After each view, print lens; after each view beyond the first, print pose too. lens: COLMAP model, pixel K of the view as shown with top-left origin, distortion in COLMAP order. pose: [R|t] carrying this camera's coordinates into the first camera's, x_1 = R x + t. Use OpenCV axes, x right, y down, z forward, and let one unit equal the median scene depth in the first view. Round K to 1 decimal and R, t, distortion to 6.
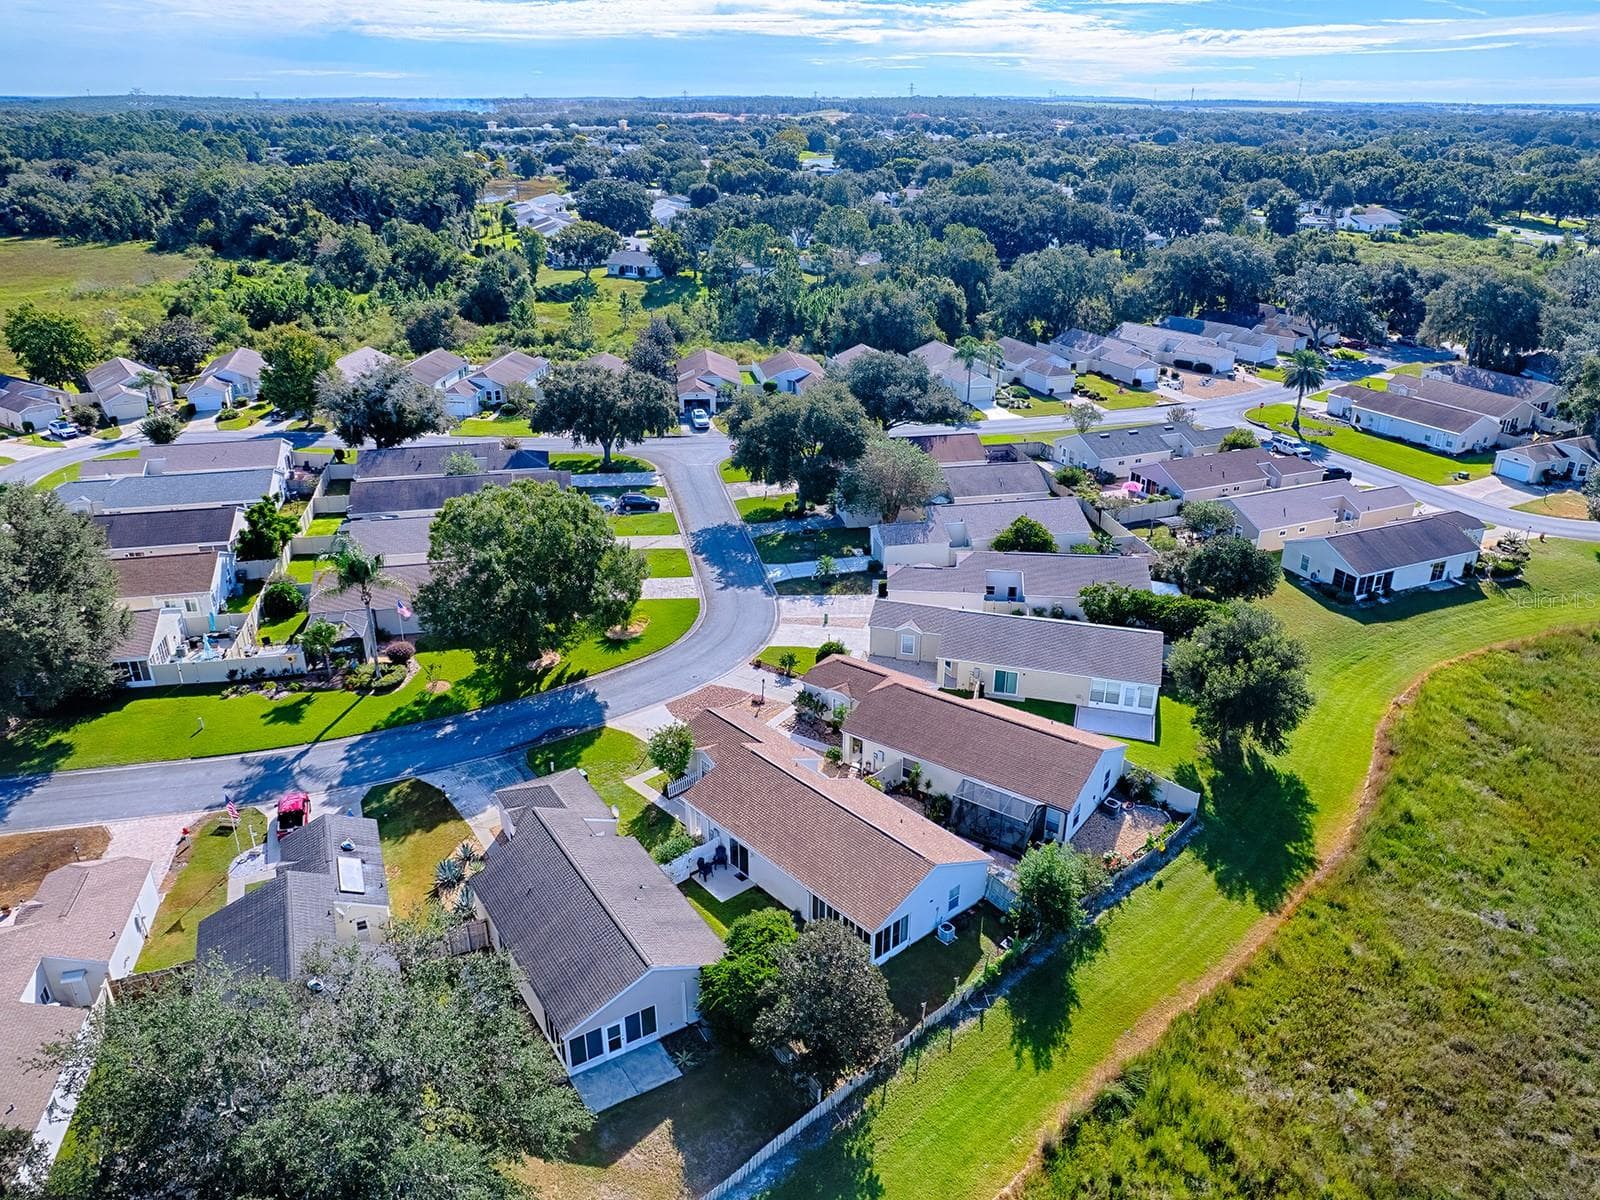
lens RADIAL K [[1151.2, 0, 808.0], [0, 1151.2, 622.3], [0, 0, 1]] dist [-0.082913, 0.077323]
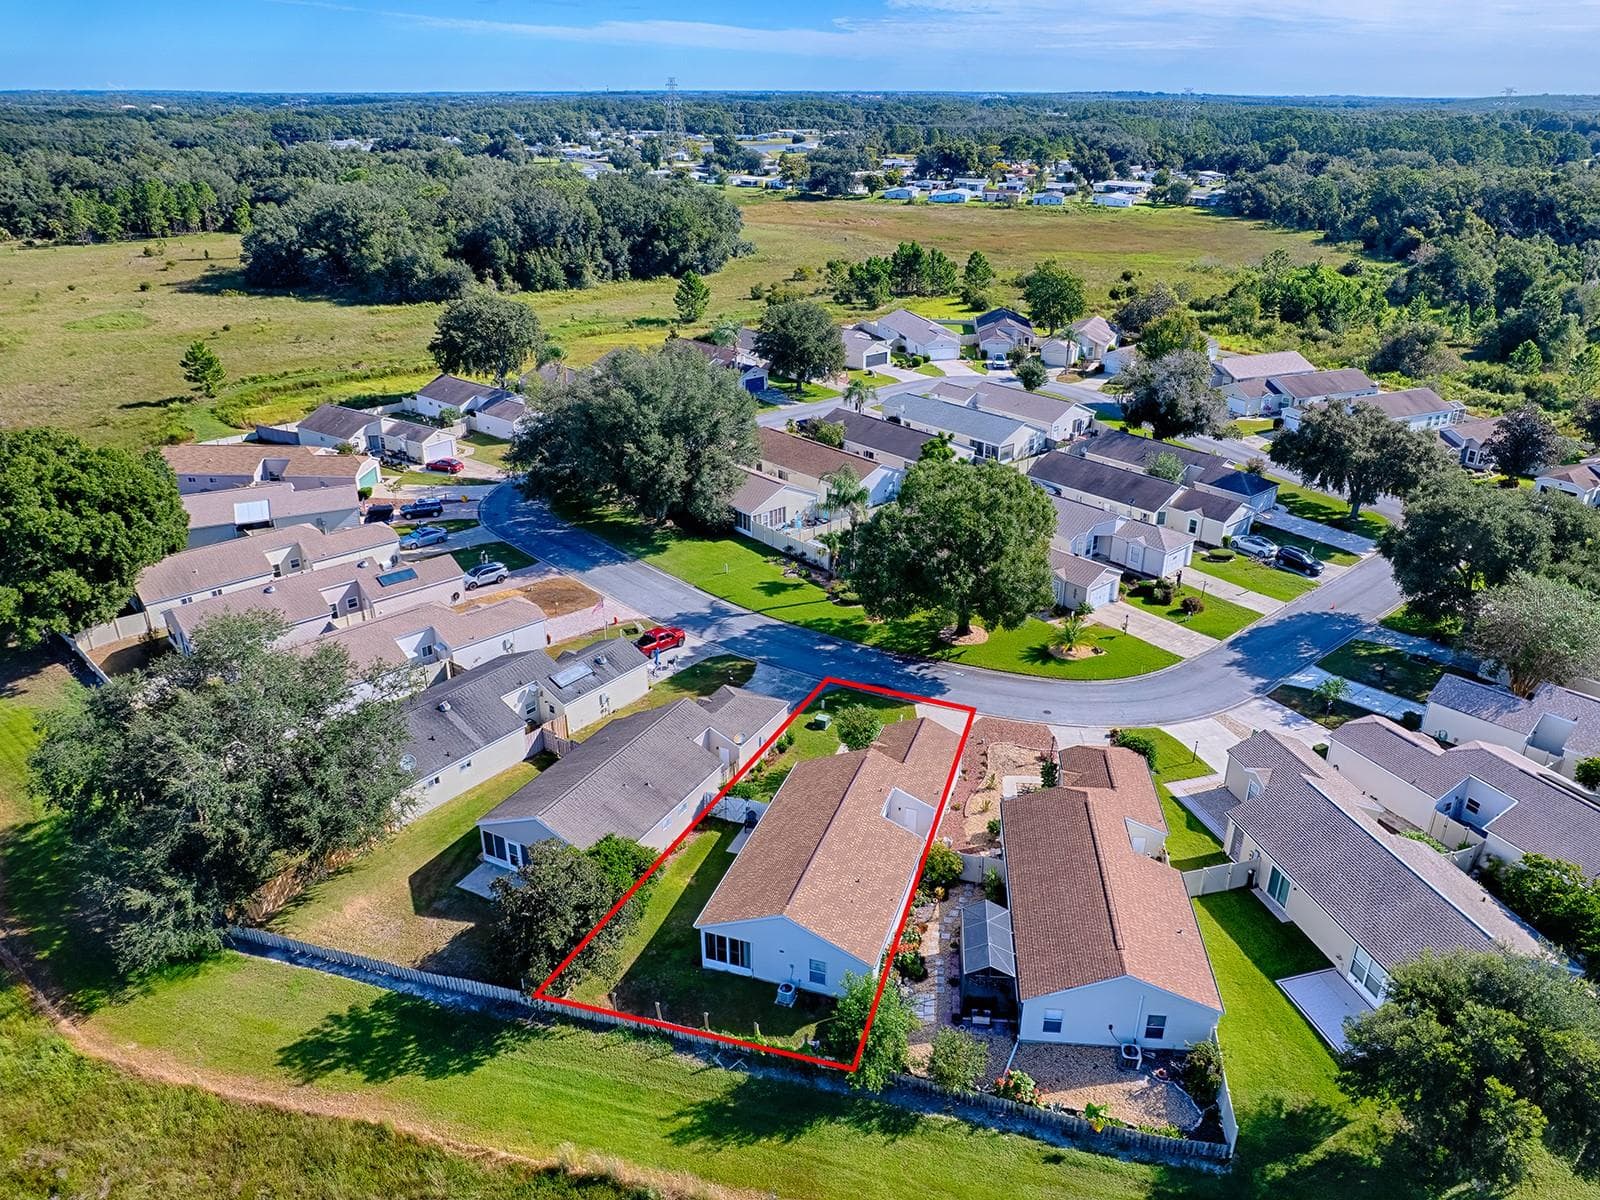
lens RADIAL K [[1151.2, 0, 808.0], [0, 1151.2, 622.3], [0, 0, 1]] dist [-0.082913, 0.077323]
pose [[0.499956, 0.365205, -0.785283, 0.763949], [-0.365476, 0.911015, 0.190995, -0.189165], [0.785157, 0.191513, 0.588941, 0.424338]]
